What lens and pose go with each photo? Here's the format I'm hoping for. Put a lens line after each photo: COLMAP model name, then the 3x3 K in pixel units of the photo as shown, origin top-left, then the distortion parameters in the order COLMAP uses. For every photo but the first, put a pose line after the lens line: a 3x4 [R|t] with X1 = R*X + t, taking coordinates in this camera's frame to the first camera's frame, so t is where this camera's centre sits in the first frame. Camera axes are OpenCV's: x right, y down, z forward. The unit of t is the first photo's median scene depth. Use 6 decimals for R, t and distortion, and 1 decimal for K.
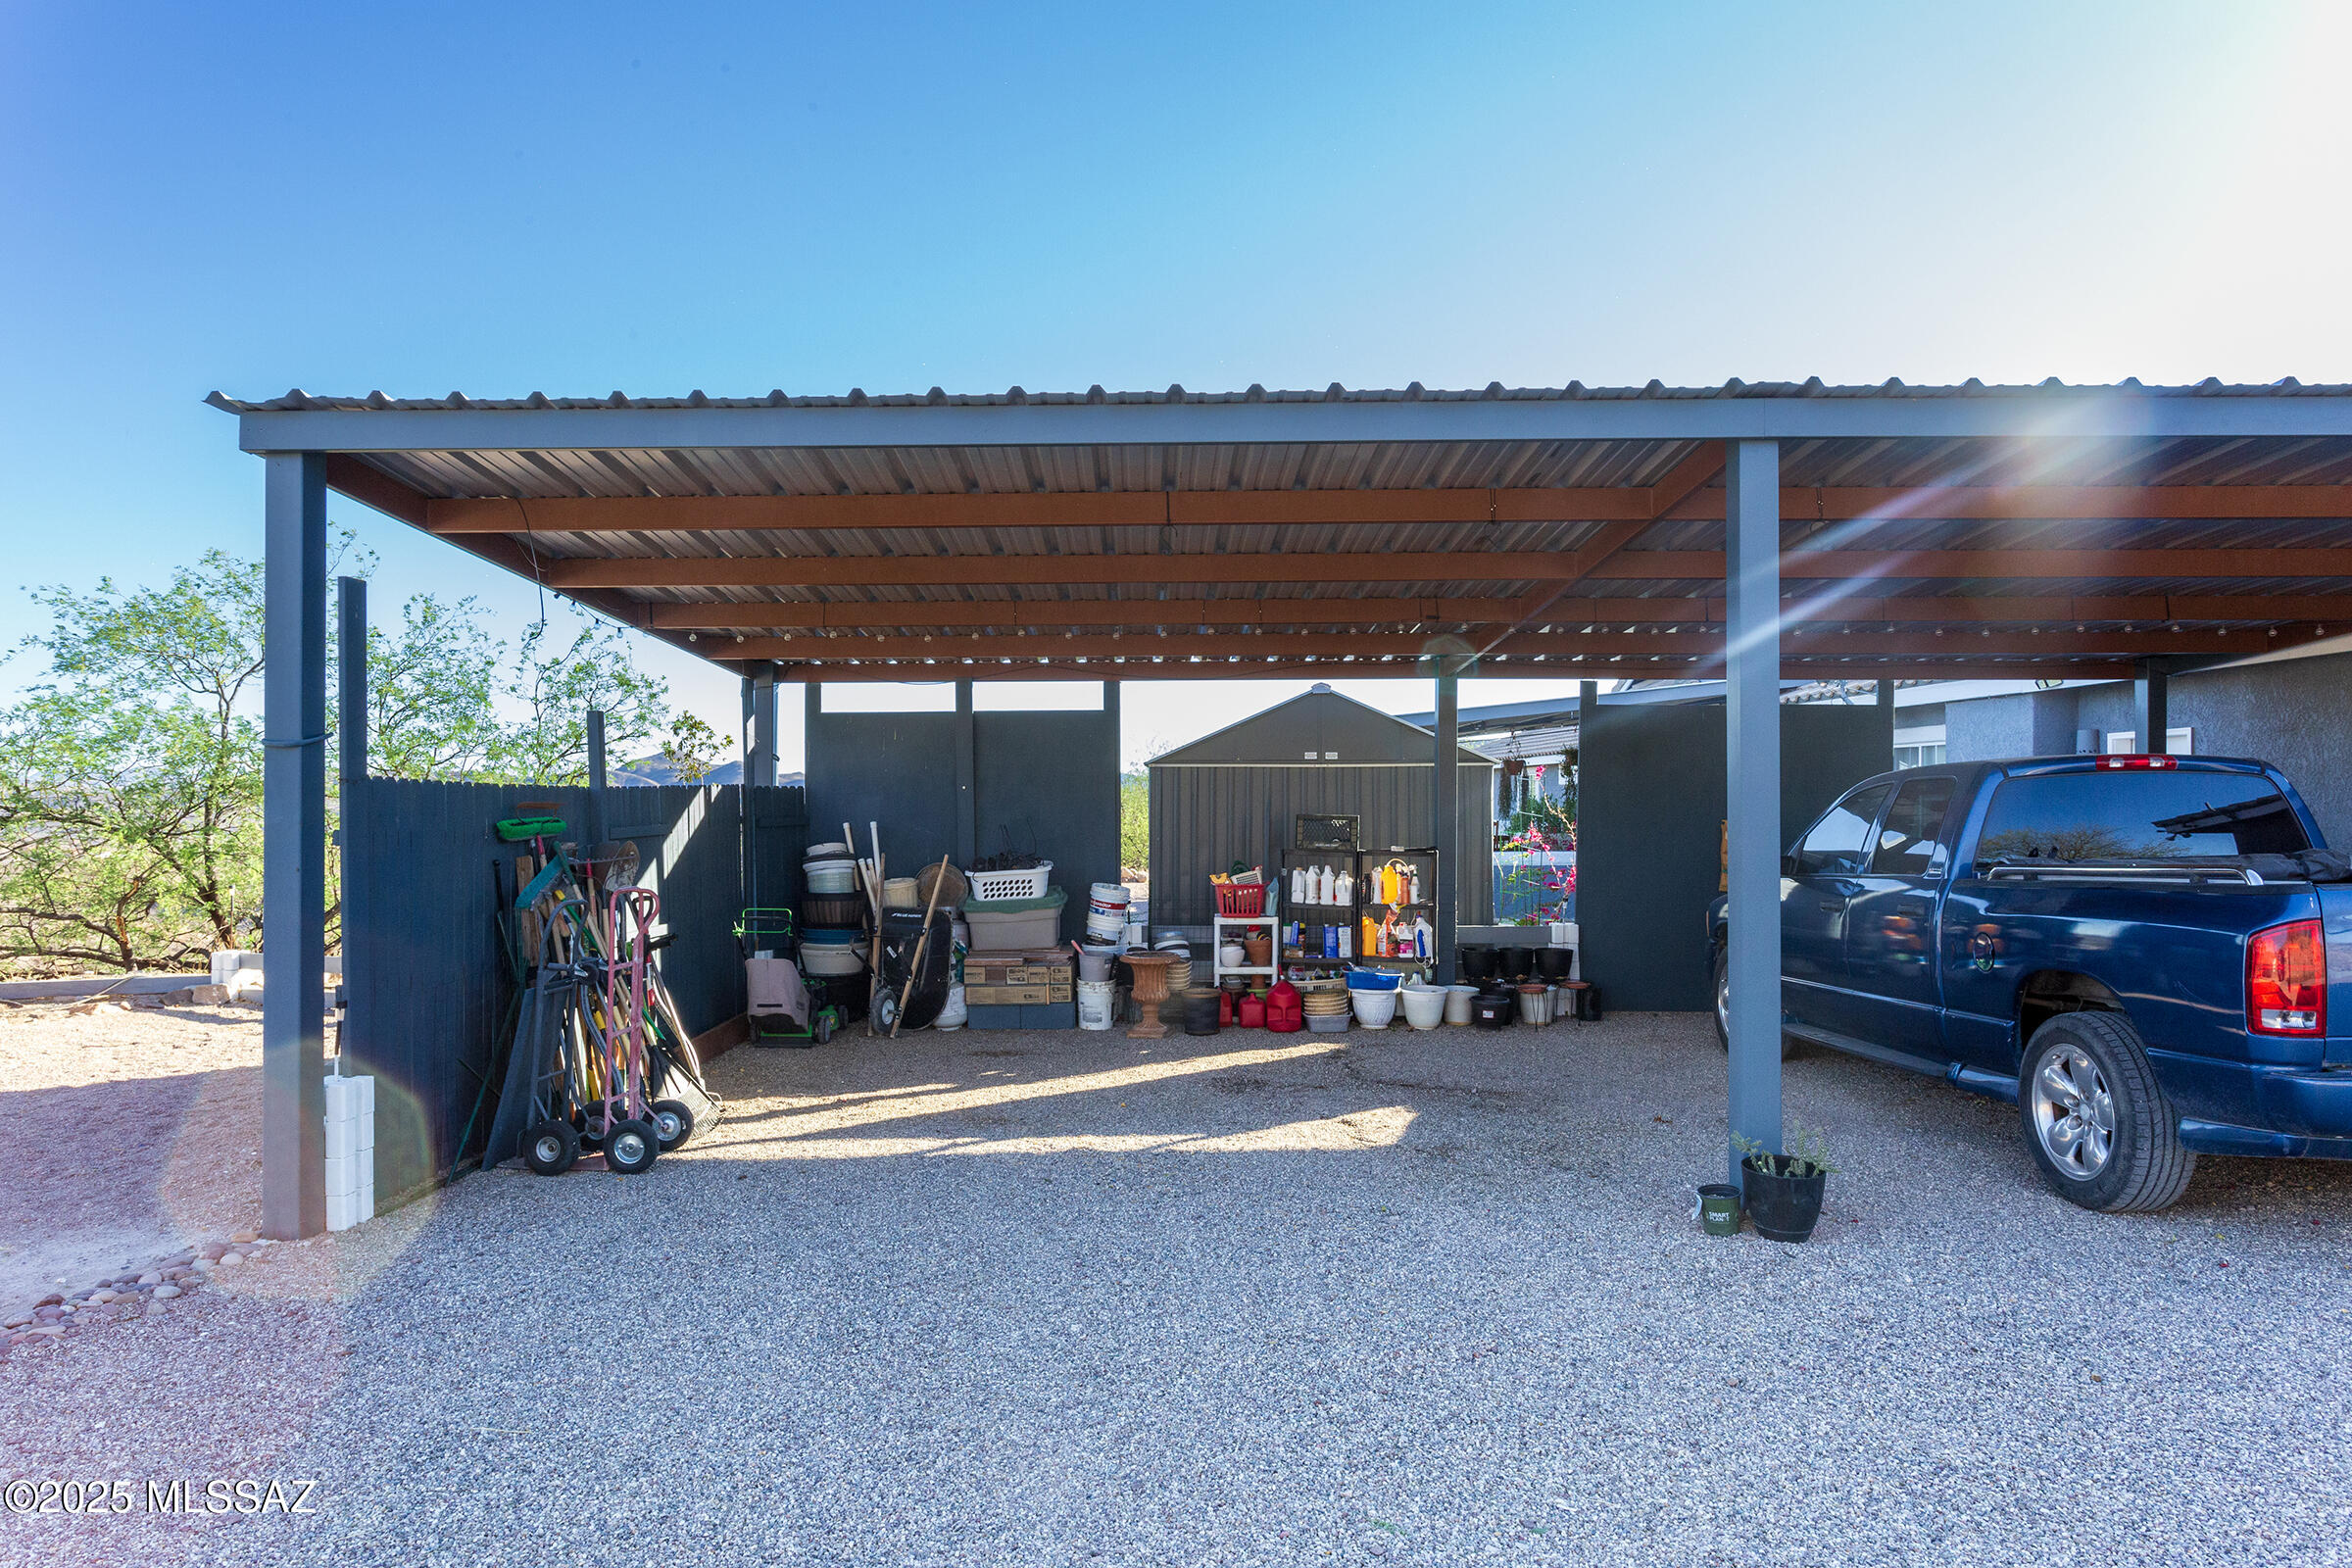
lens RADIAL K [[1536.8, 0, 1176.0], [0, 1536.8, 784.0], [0, 0, 1]] dist [-0.004678, -0.000197]
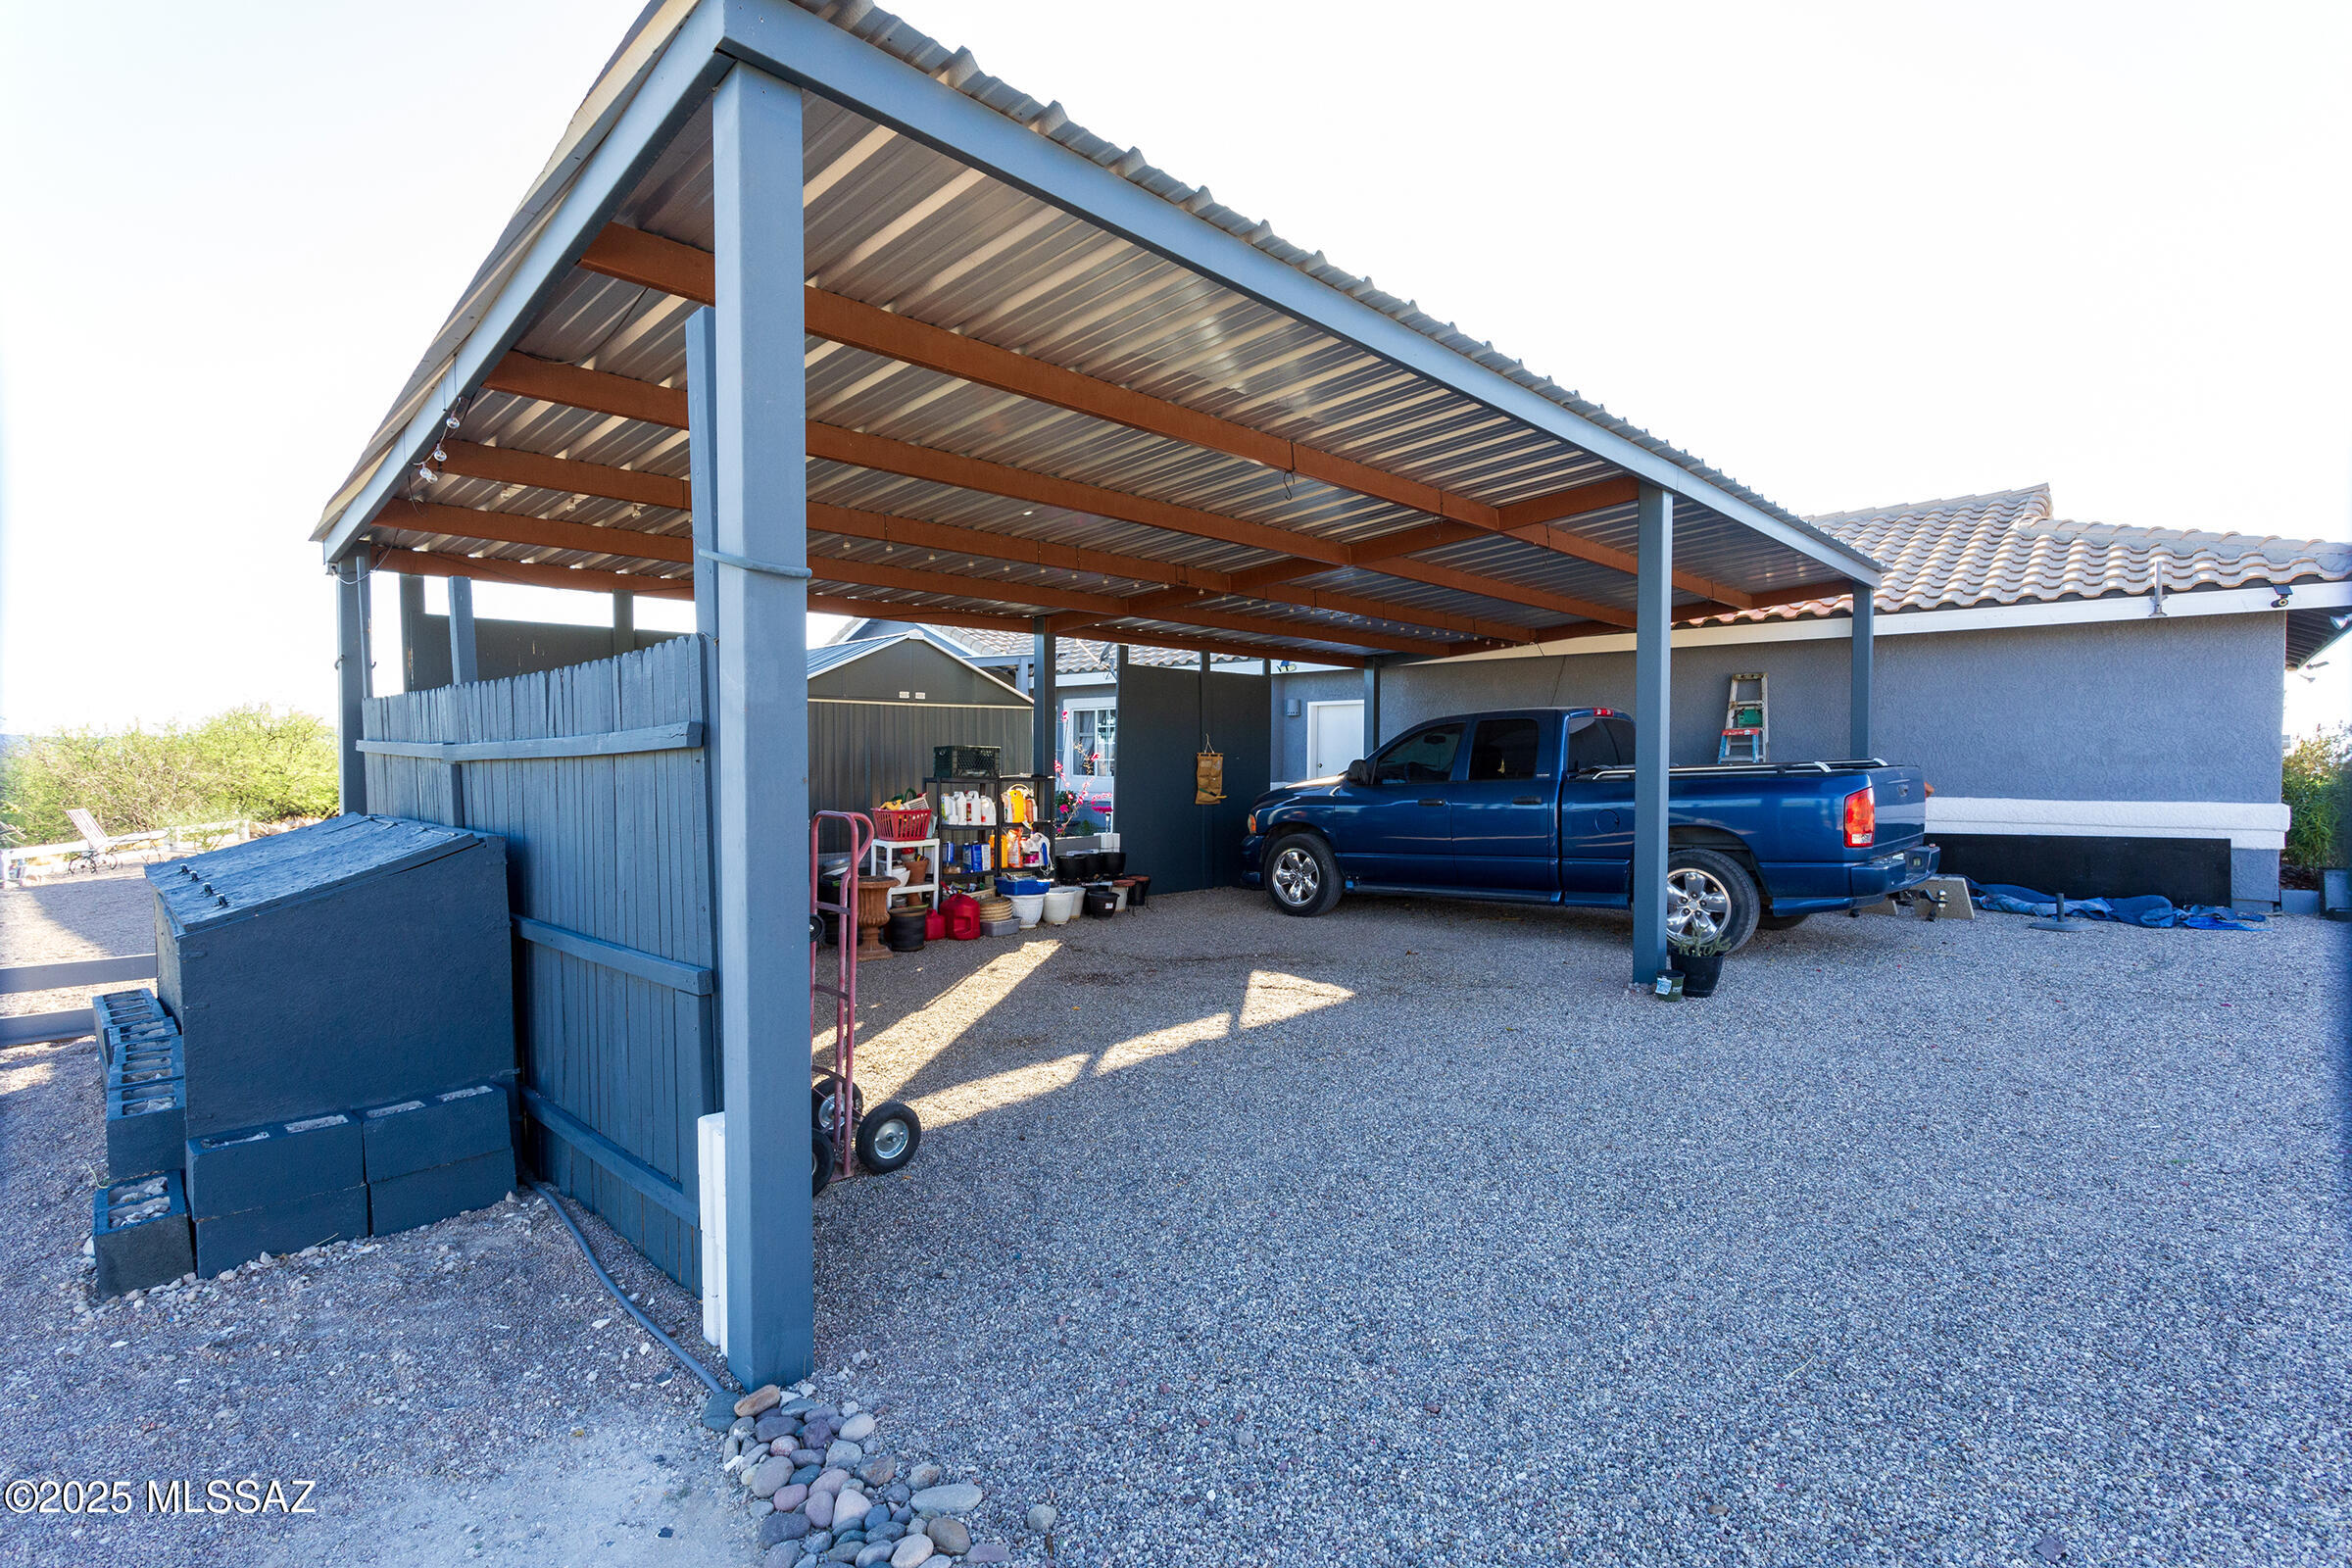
lens RADIAL K [[1168.9, 0, 1172.3], [0, 1168.9, 797.1], [0, 0, 1]] dist [0.001741, 0.000343]
pose [[0.652525, -0.023463, 0.757404, -0.461386], [-0.007043, 0.999290, 0.037024, 0.024529], [-0.757734, -0.029494, 0.651896, 0.325519]]
